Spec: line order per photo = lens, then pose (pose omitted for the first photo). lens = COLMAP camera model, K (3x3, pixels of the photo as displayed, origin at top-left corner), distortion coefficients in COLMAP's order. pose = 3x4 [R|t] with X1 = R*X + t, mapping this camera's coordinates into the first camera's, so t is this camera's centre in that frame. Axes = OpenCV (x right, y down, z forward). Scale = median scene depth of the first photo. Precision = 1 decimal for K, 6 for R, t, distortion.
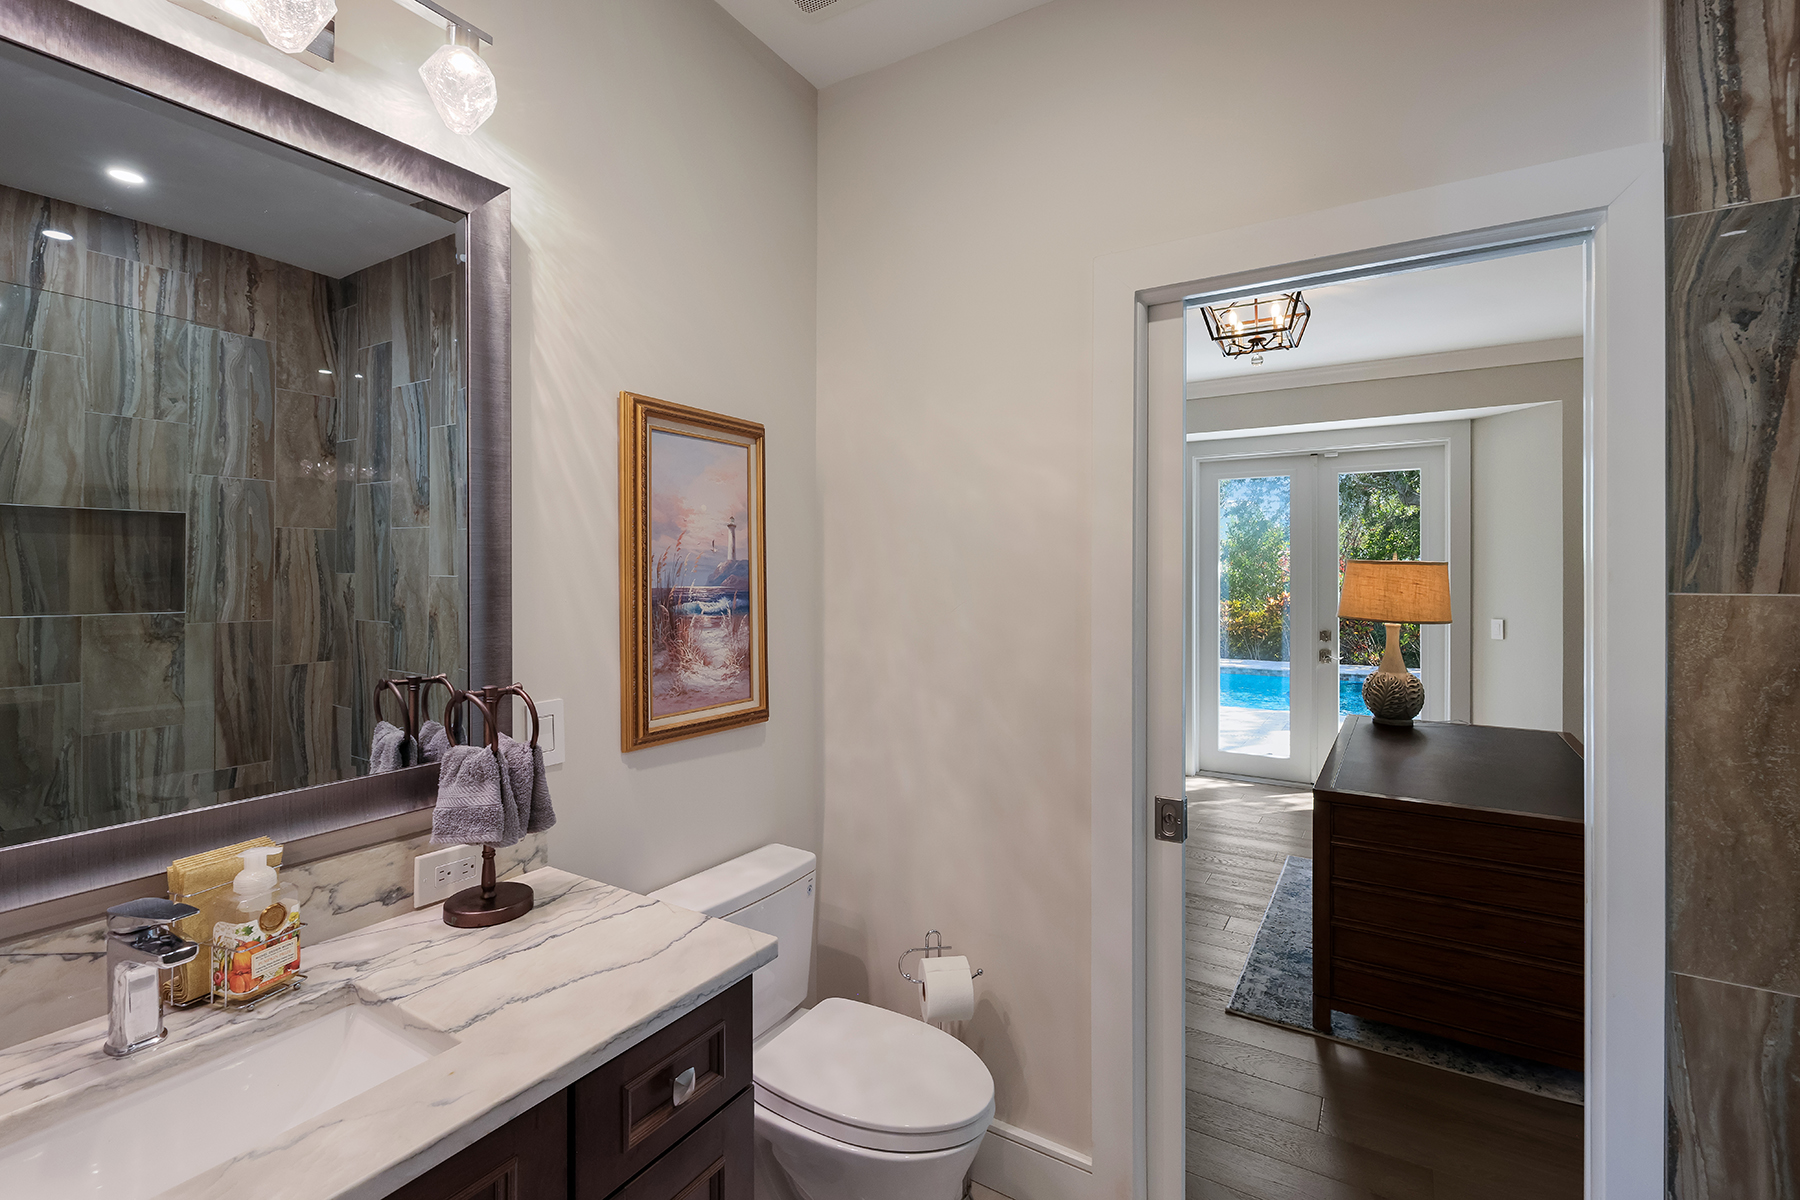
lens RADIAL K [[790.6, 0, 908.6], [0, 790.6, 583.2], [0, 0, 1]] dist [-0.000506, 0.001650]
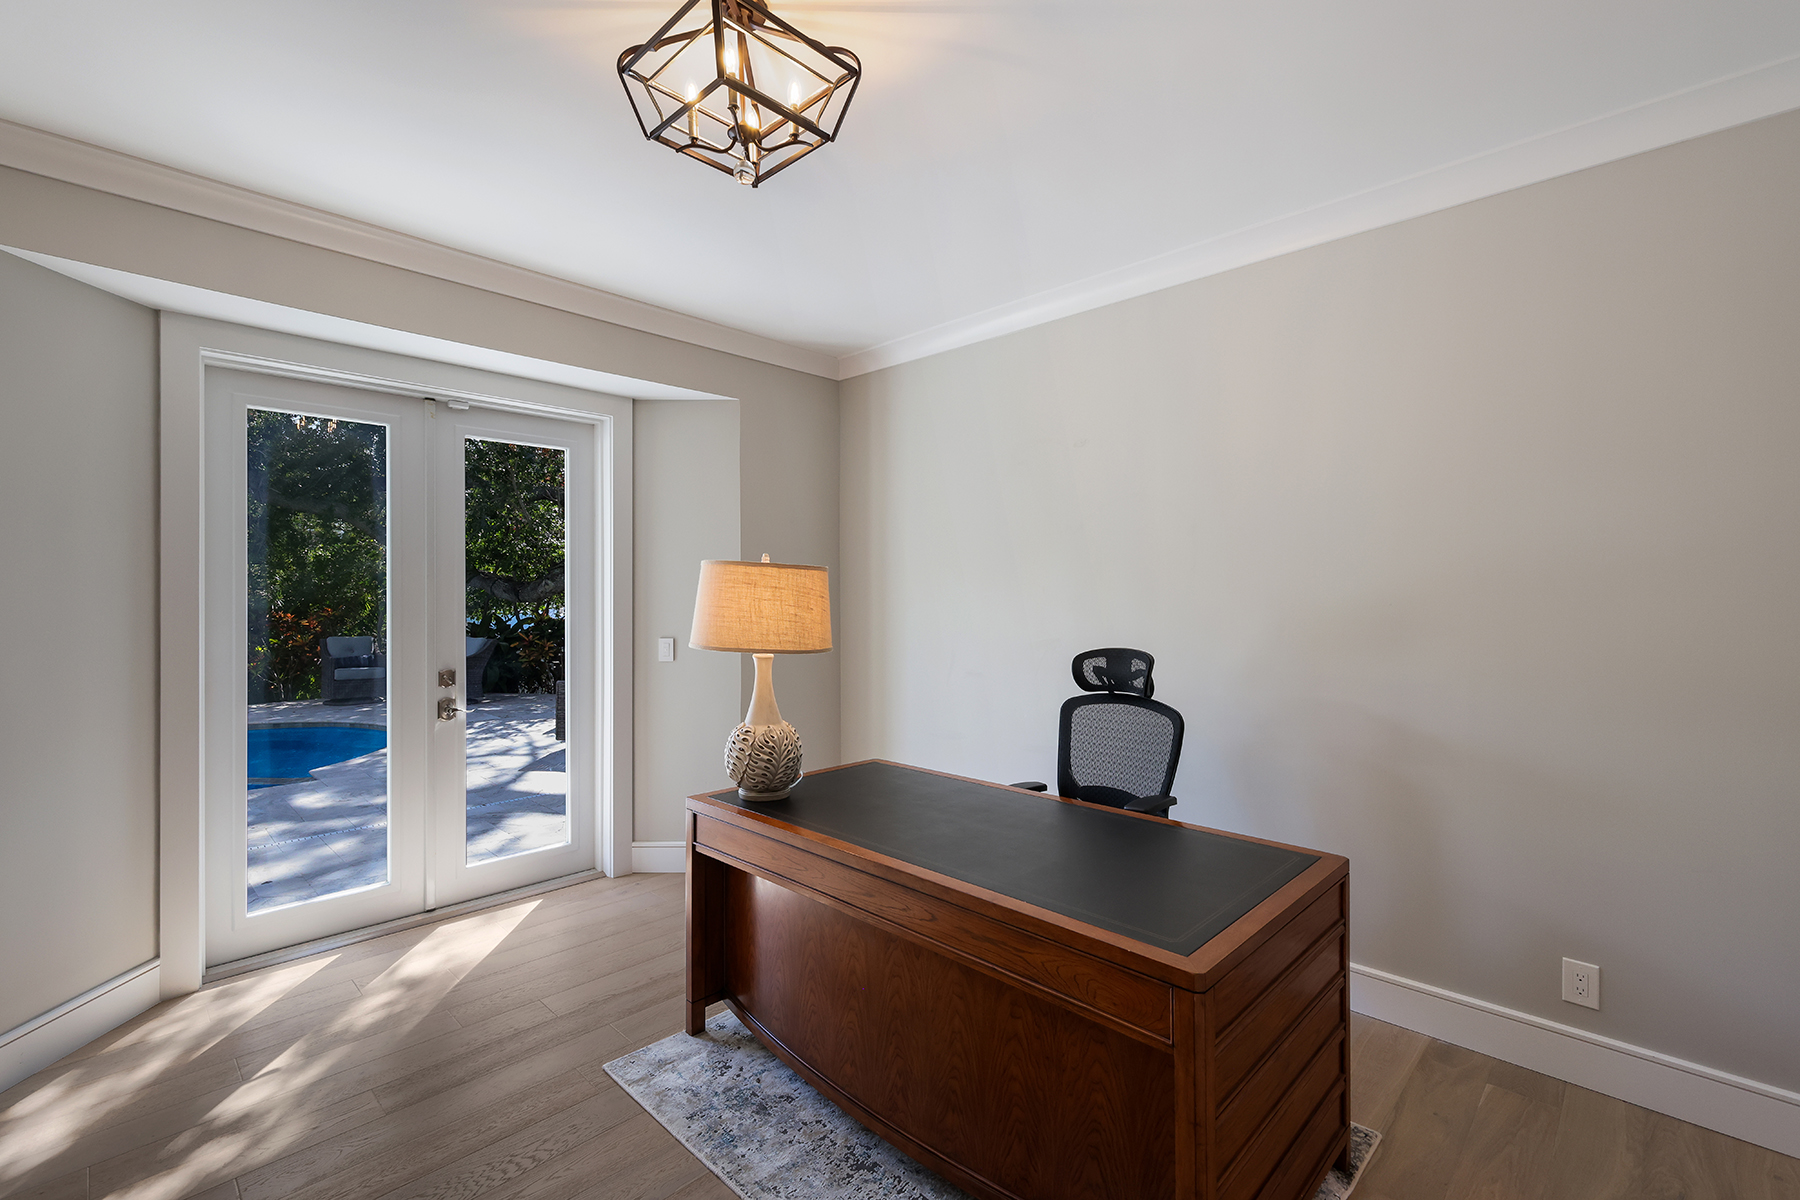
lens RADIAL K [[790.6, 0, 907.1], [0, 790.6, 587.7], [0, 0, 1]] dist [-0.000506, 0.001650]
pose [[0.215895, 0.004988, 0.976404, -0.033844], [0.007282, 0.999951, -0.006718, -0.001636], [-0.976390, 0.008560, 0.215848, 0.484907]]
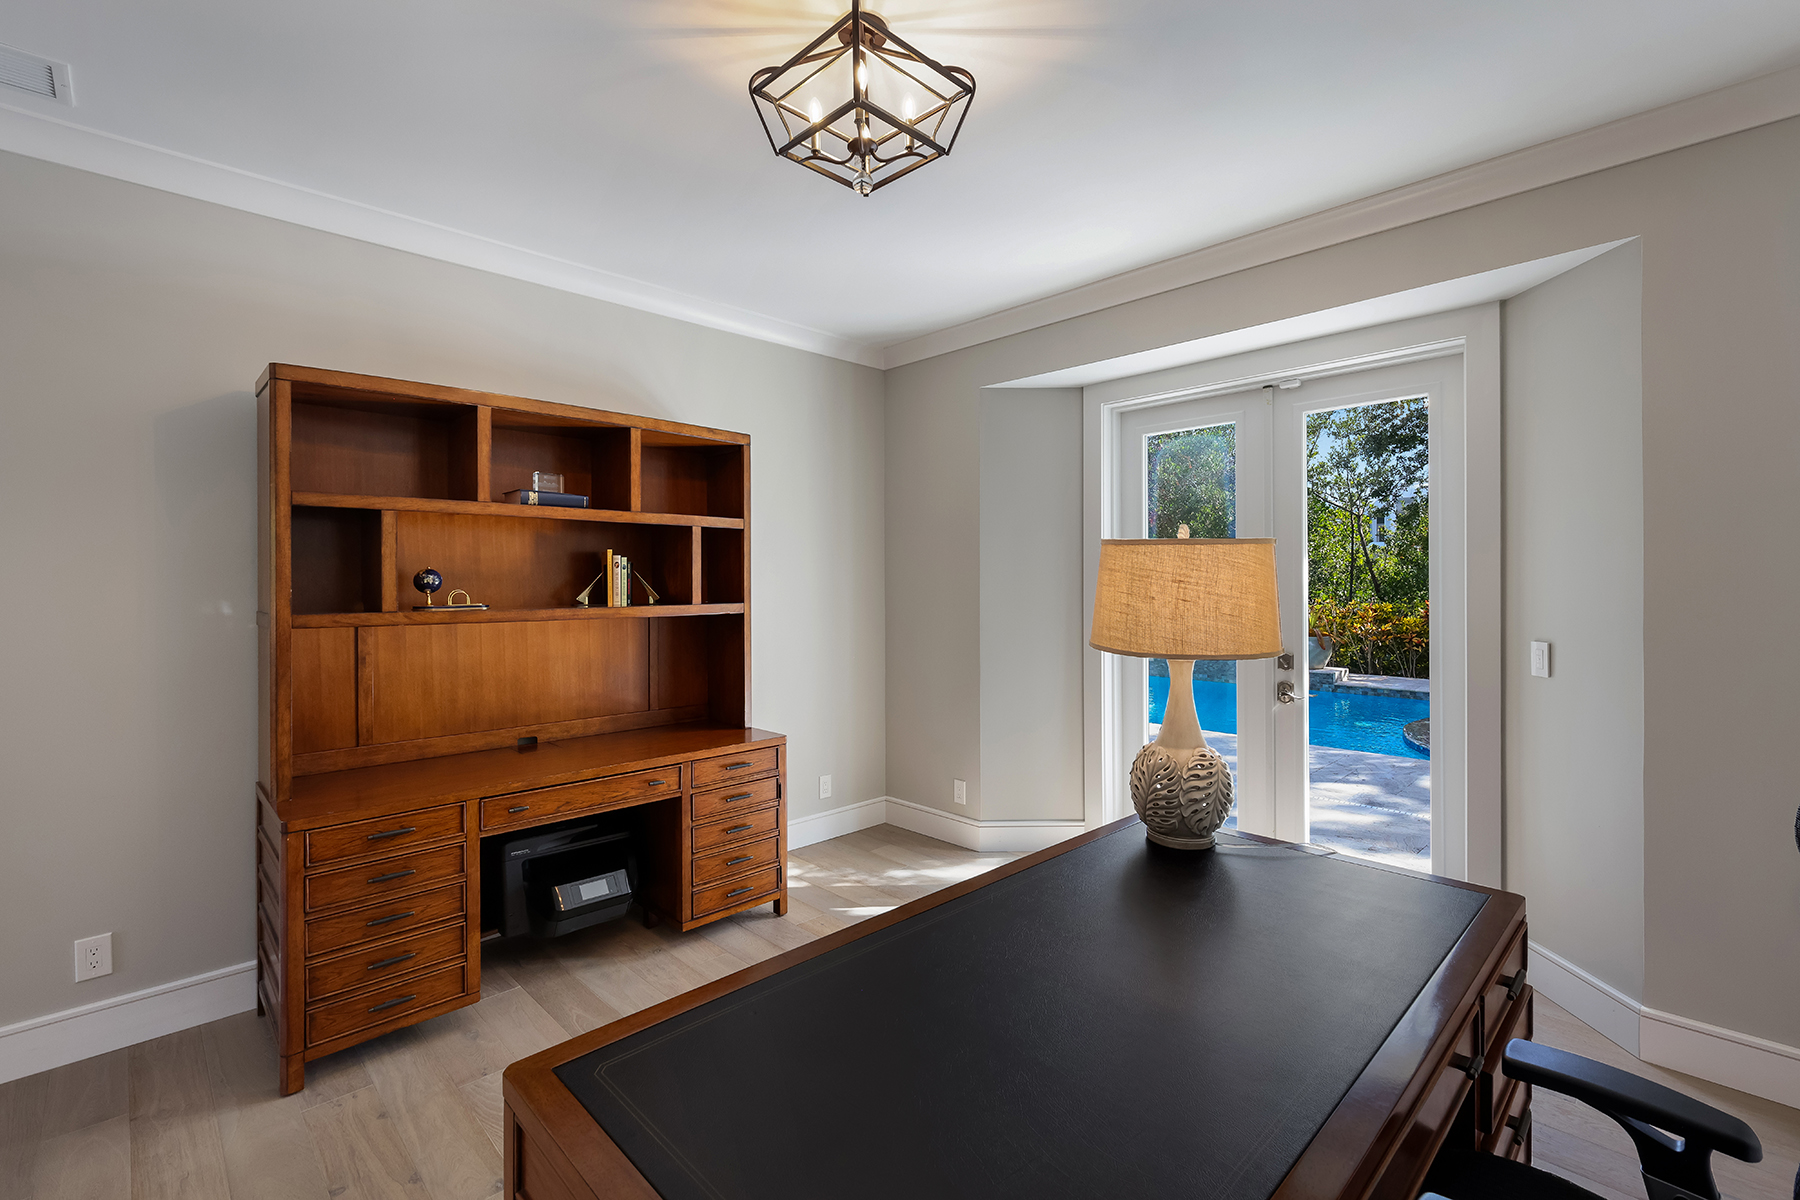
lens RADIAL K [[790.6, 0, 899.7], [0, 790.6, 587.3], [0, 0, 1]] dist [-0.000506, 0.001650]
pose [[0.971997, -0.006090, -0.234916, 0.371308], [0.006751, 0.999975, 0.002010, 0.001312], [0.234898, -0.003540, 0.972014, 0.287151]]
